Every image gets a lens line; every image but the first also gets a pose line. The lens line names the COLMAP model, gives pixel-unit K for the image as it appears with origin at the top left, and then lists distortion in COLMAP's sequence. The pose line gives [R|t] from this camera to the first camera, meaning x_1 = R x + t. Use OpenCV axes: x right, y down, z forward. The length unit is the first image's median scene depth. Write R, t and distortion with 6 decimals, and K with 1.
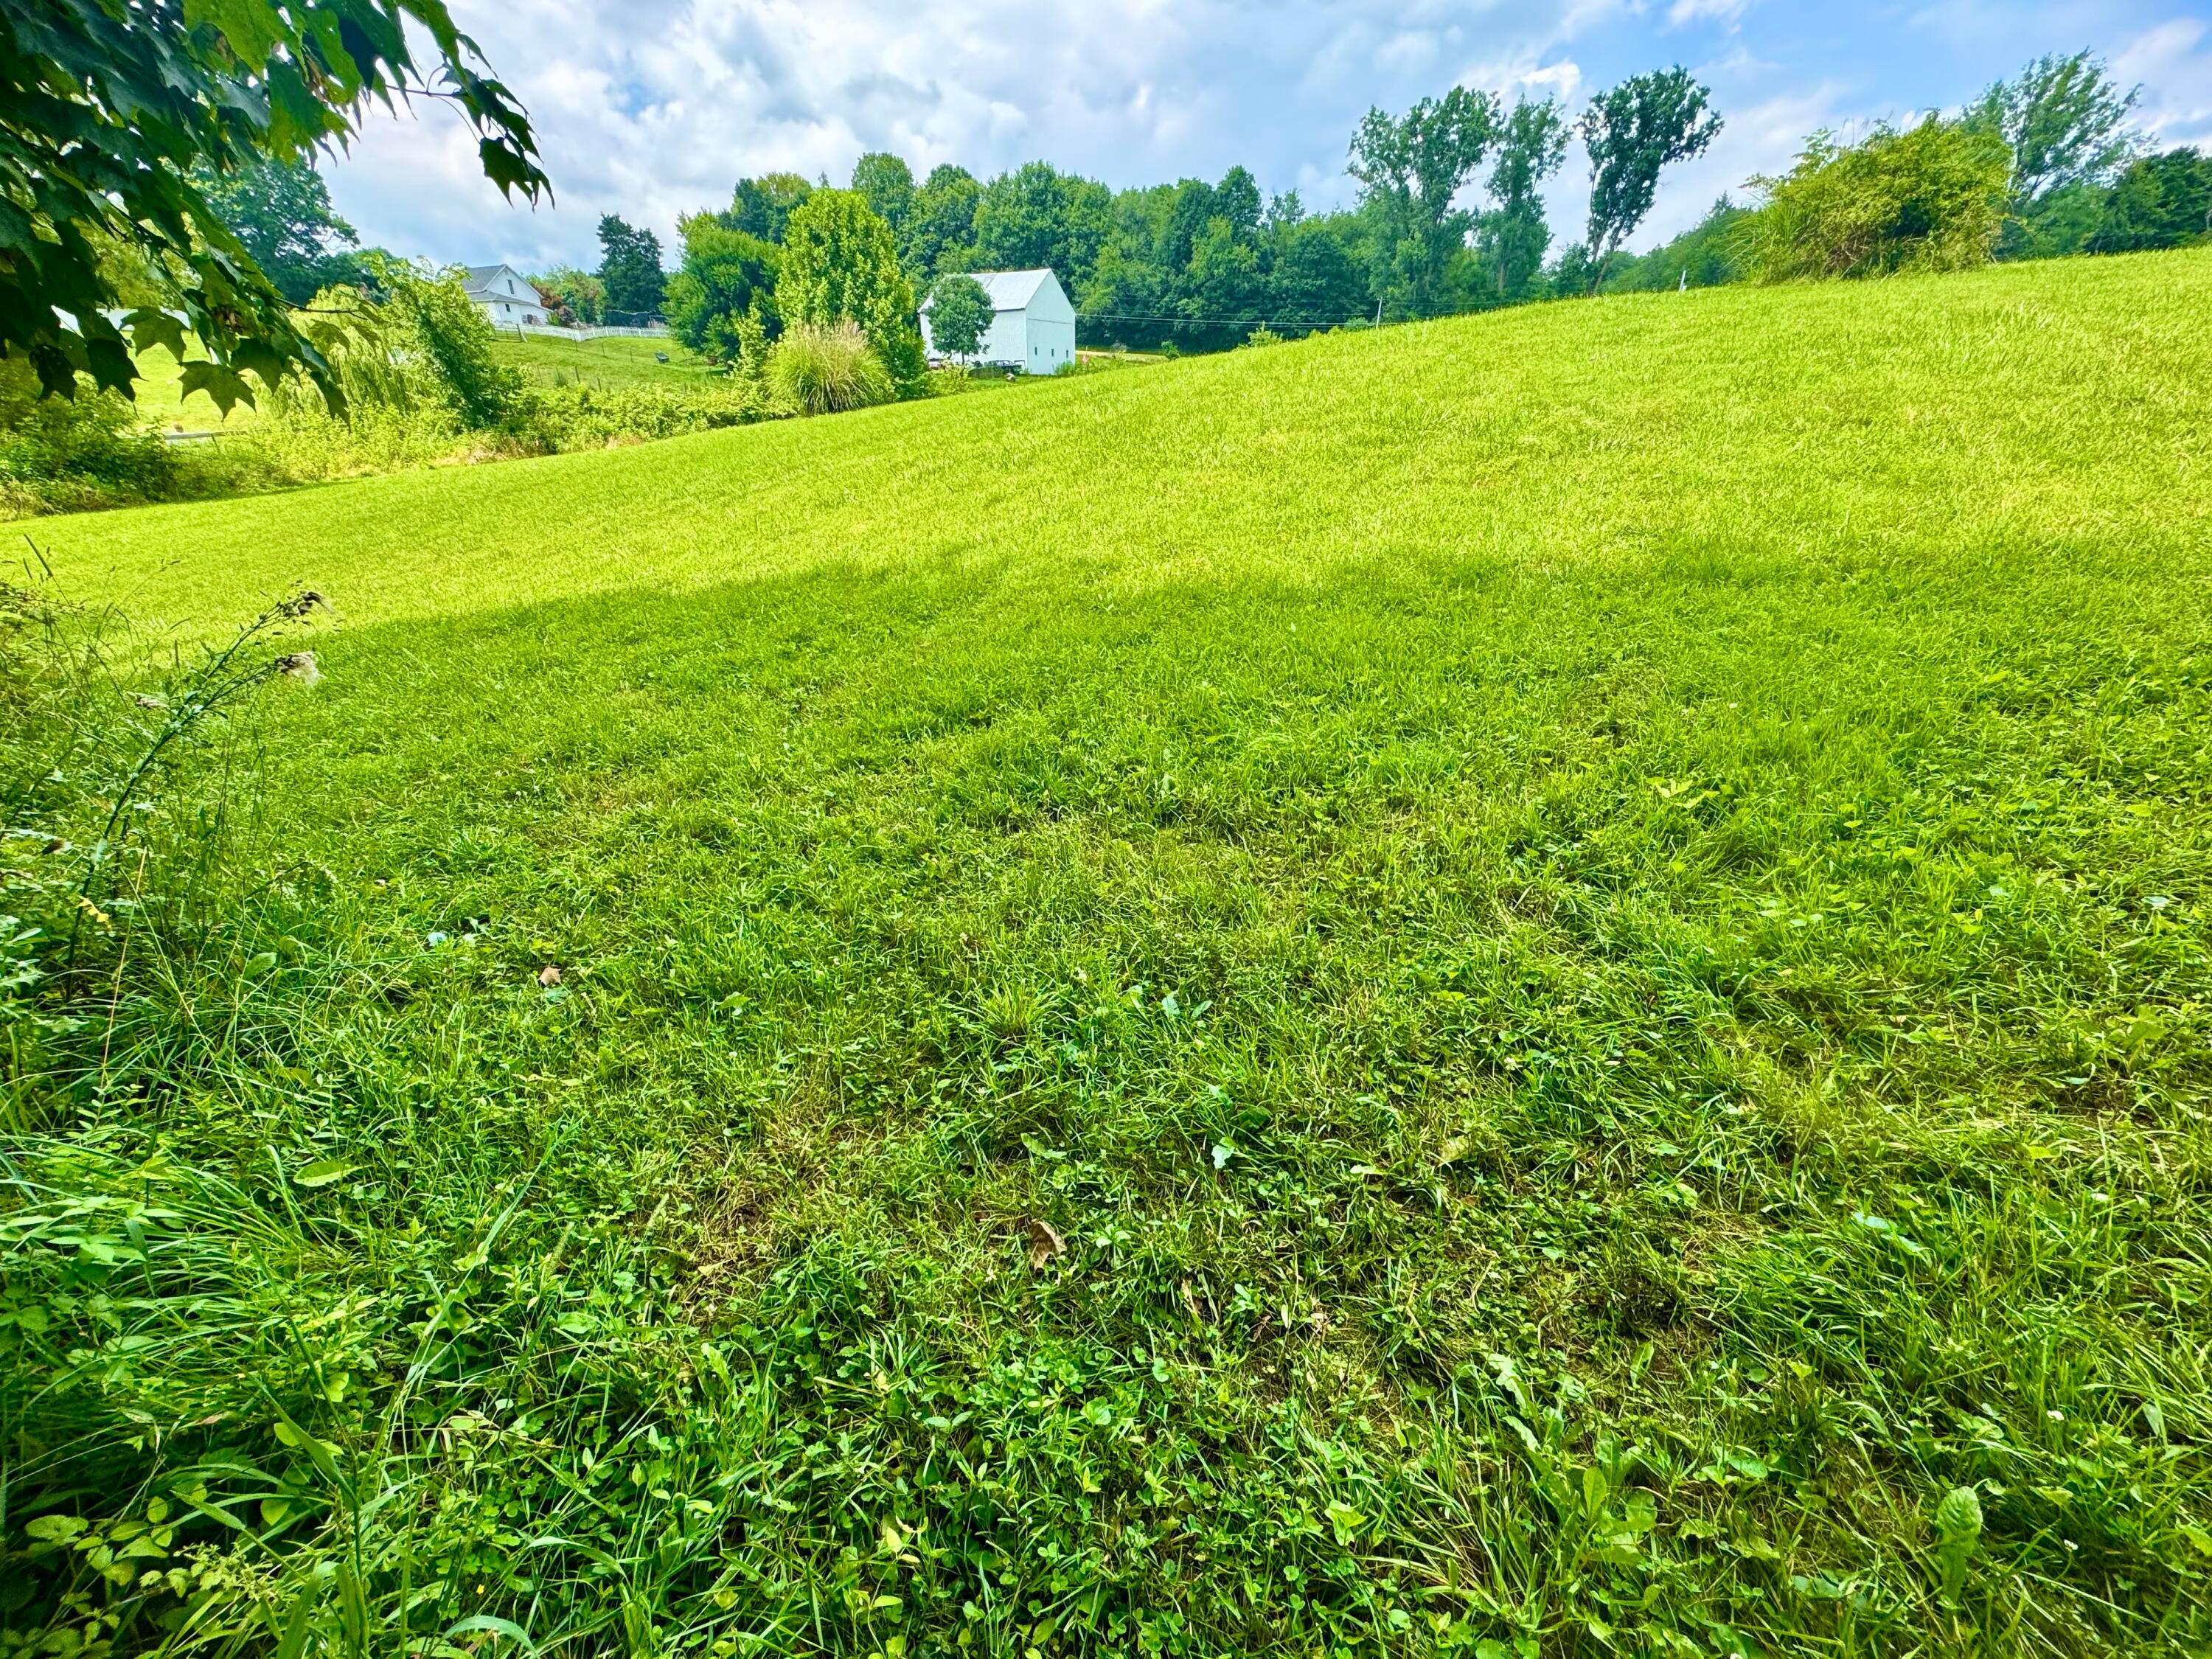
lens RADIAL K [[891.2, 0, 1105.0], [0, 891.2, 831.1], [0, 0, 1]] dist [-0.003190, -0.000173]
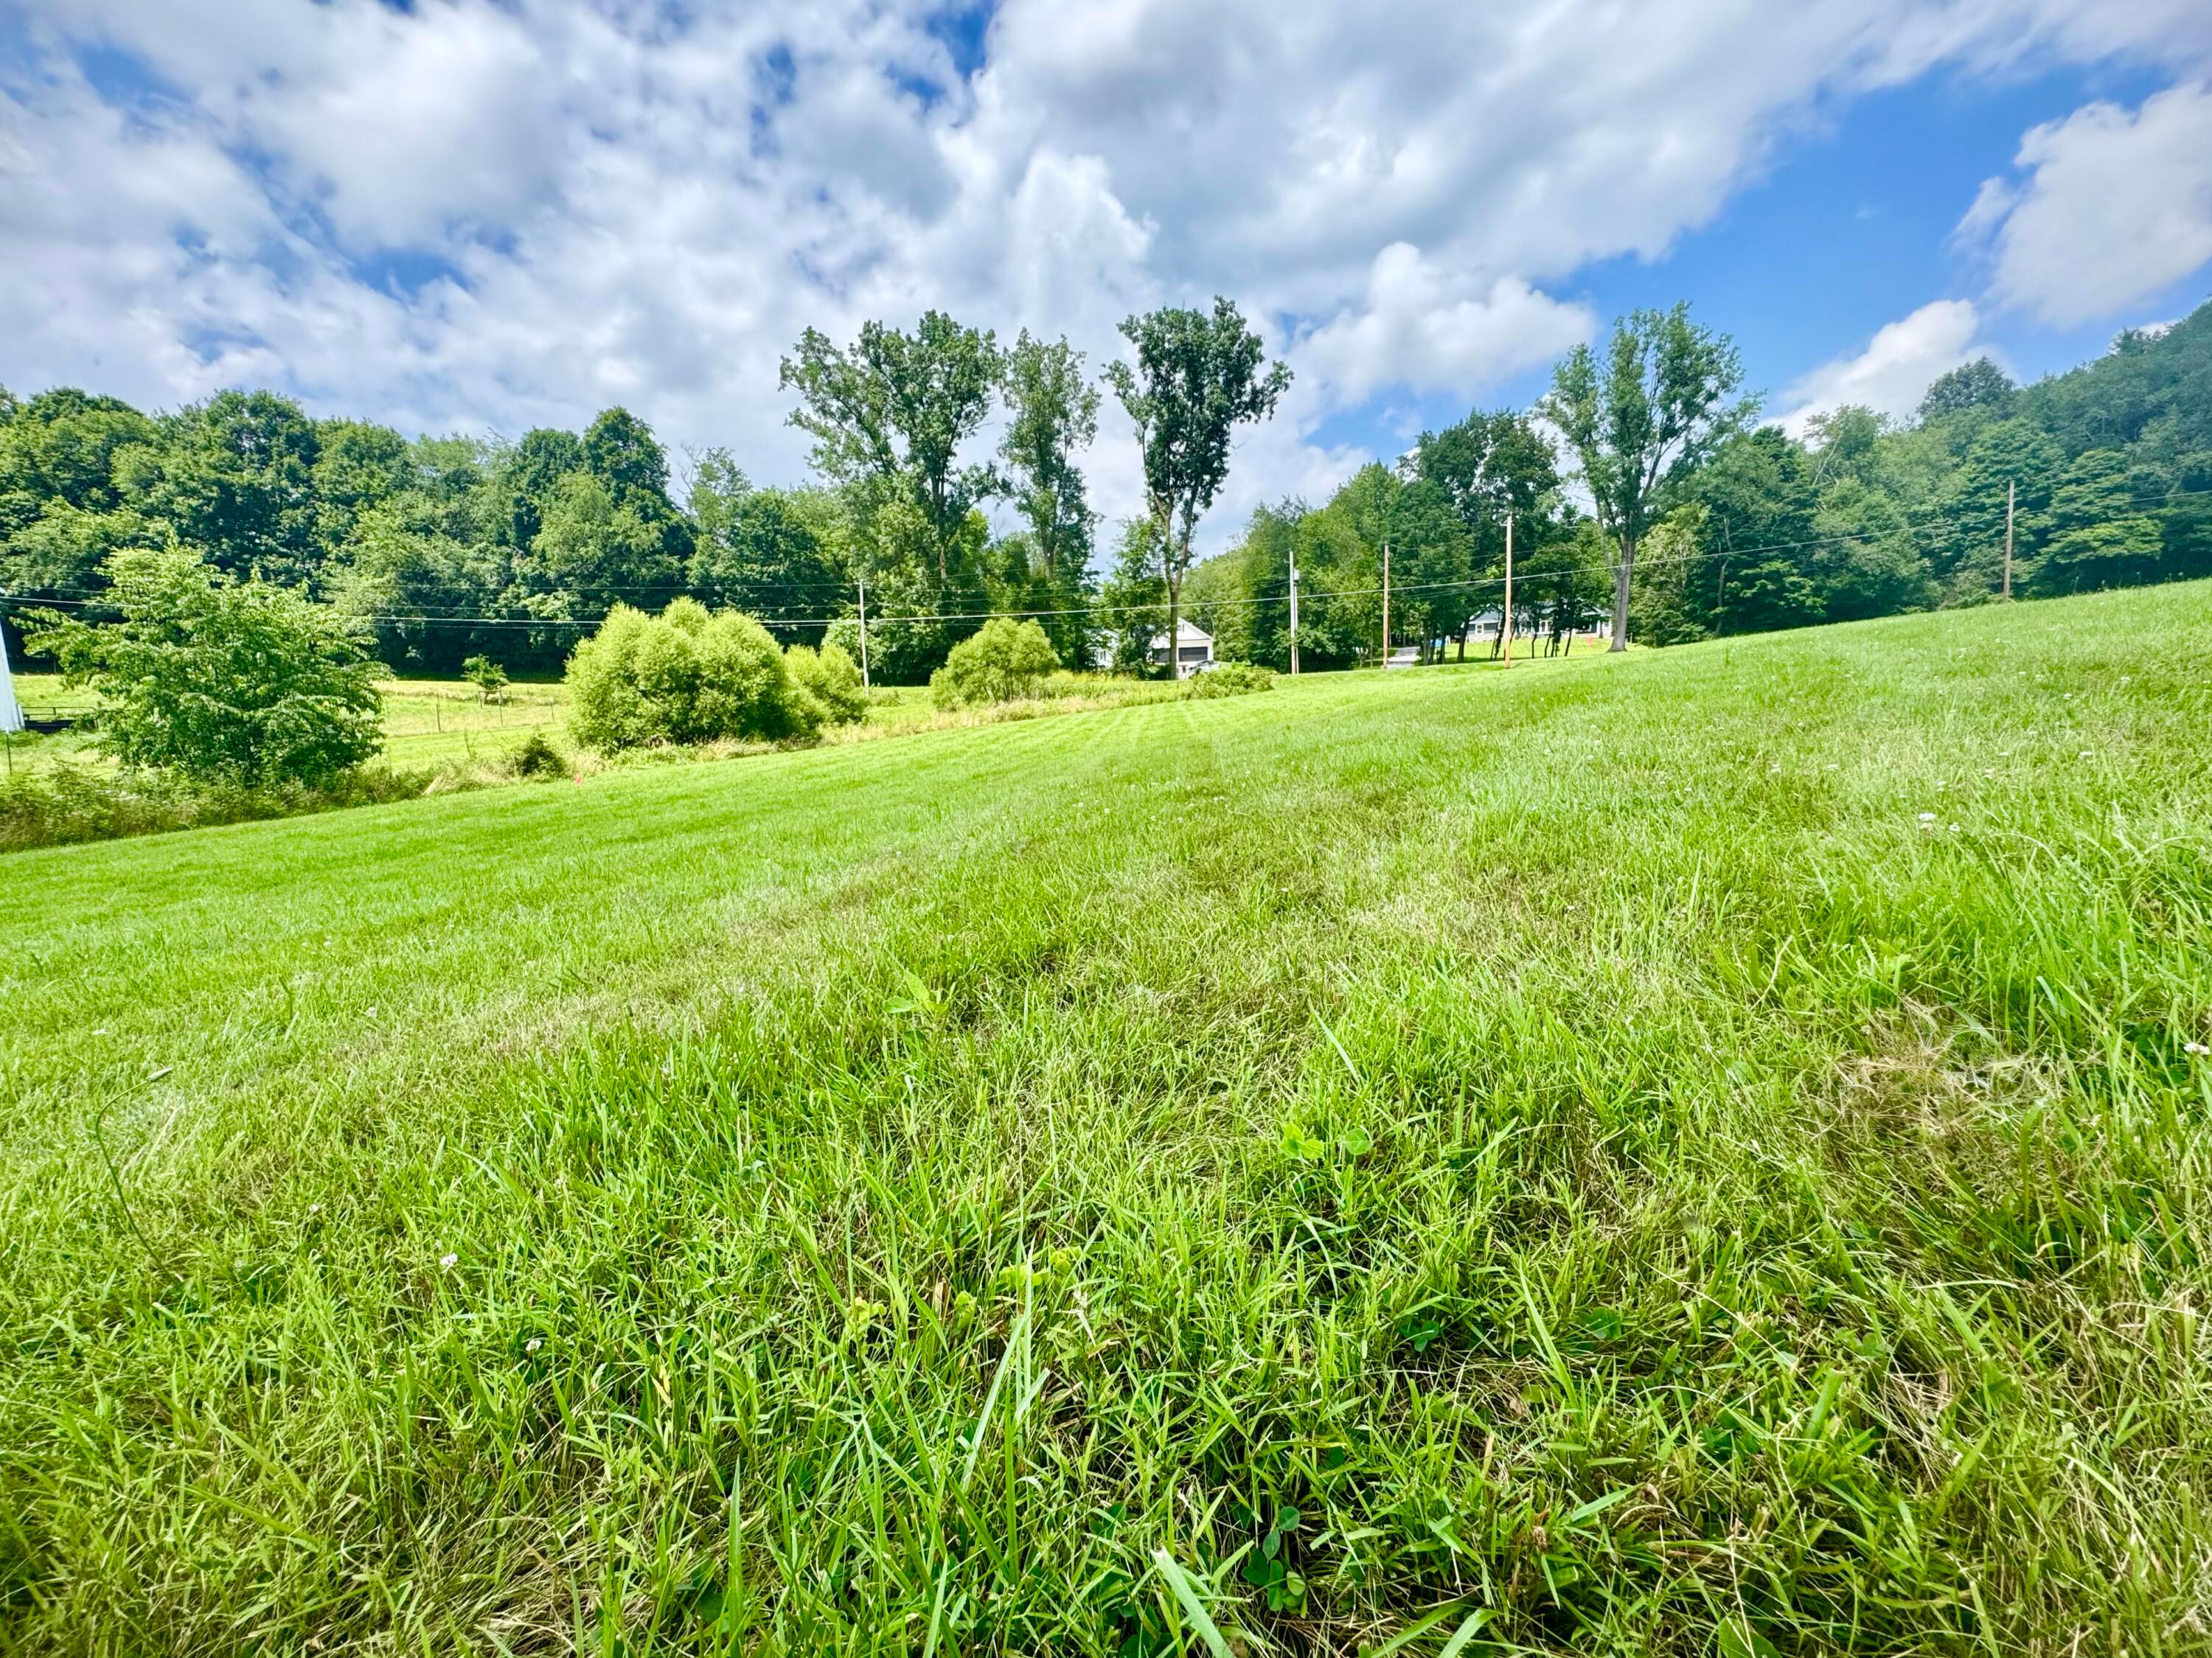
lens RADIAL K [[891.1, 0, 1106.1], [0, 891.1, 831.4], [0, 0, 1]] dist [-0.003190, -0.000173]
pose [[0.909897, -0.095766, 0.403630, 0.209063], [0.219314, 0.936945, -0.272095, -0.258275], [-0.352121, 0.336100, 0.873526, 0.498887]]
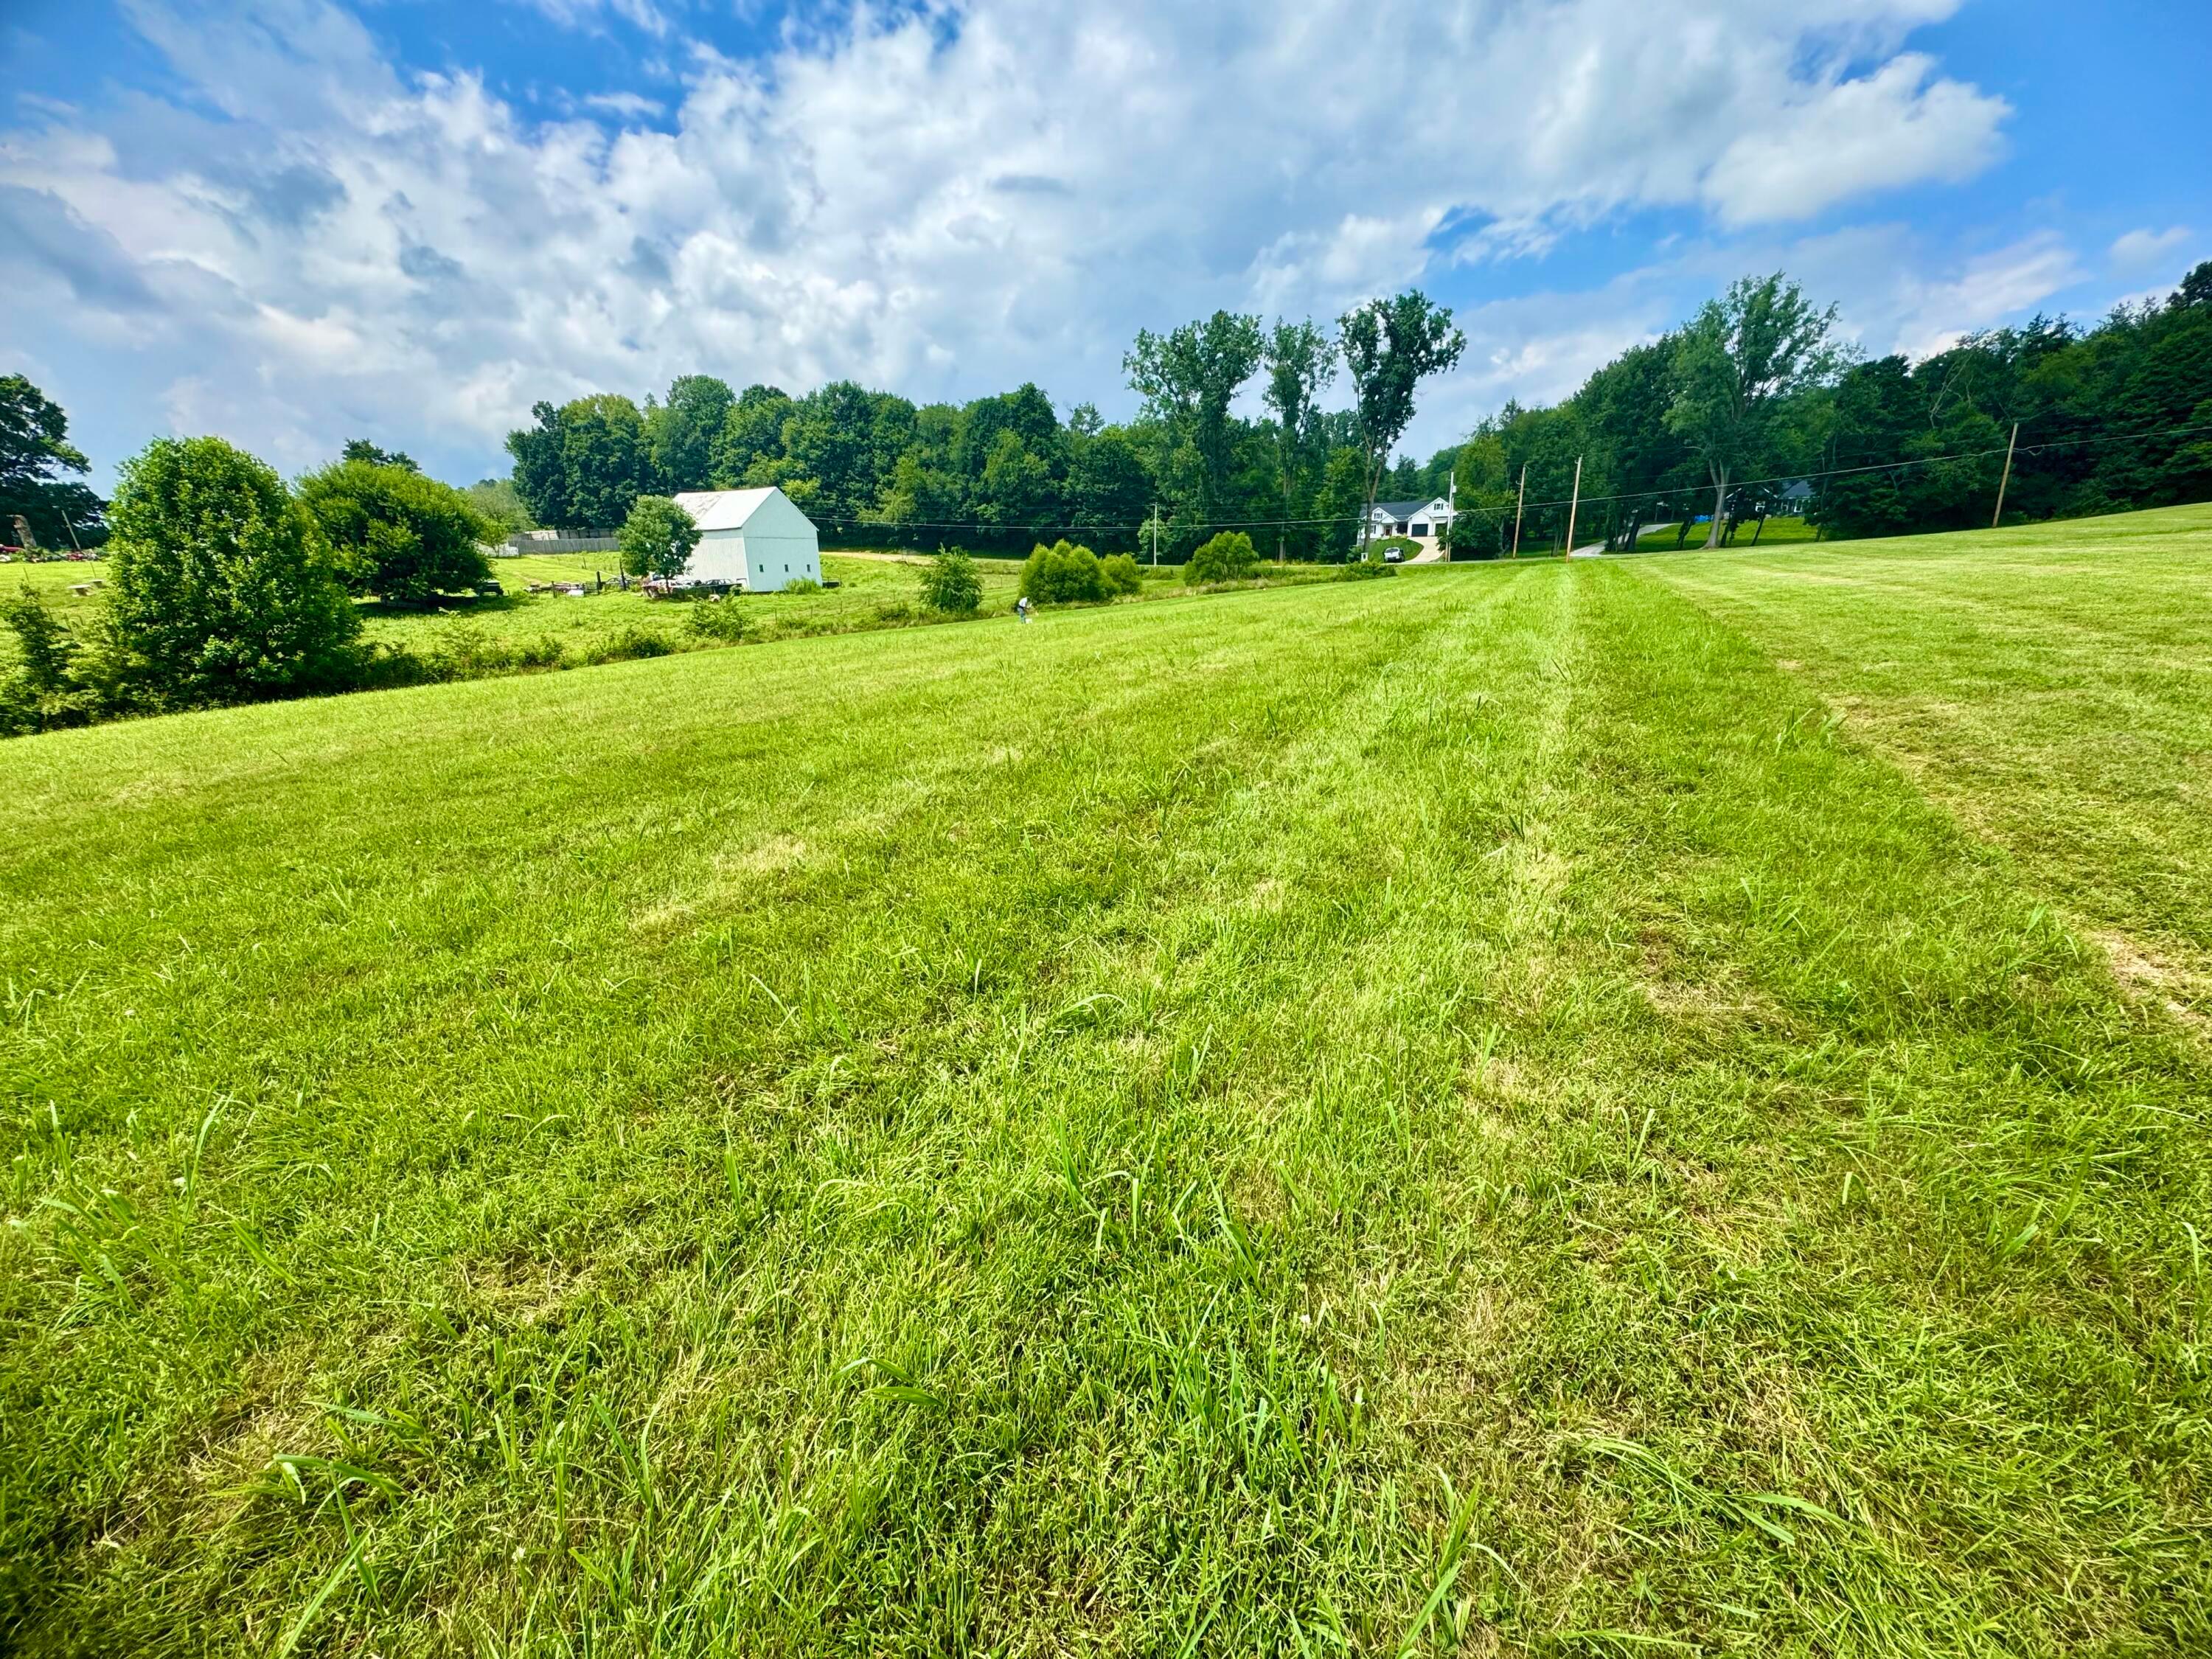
lens RADIAL K [[891.2, 0, 1112.5], [0, 891.2, 826.1], [0, 0, 1]] dist [-0.003190, -0.000173]
pose [[0.998278, -0.037161, 0.045394, 0.207407], [0.044407, 0.984306, -0.170791, -0.084914], [-0.038335, 0.172513, 0.984261, 0.098862]]
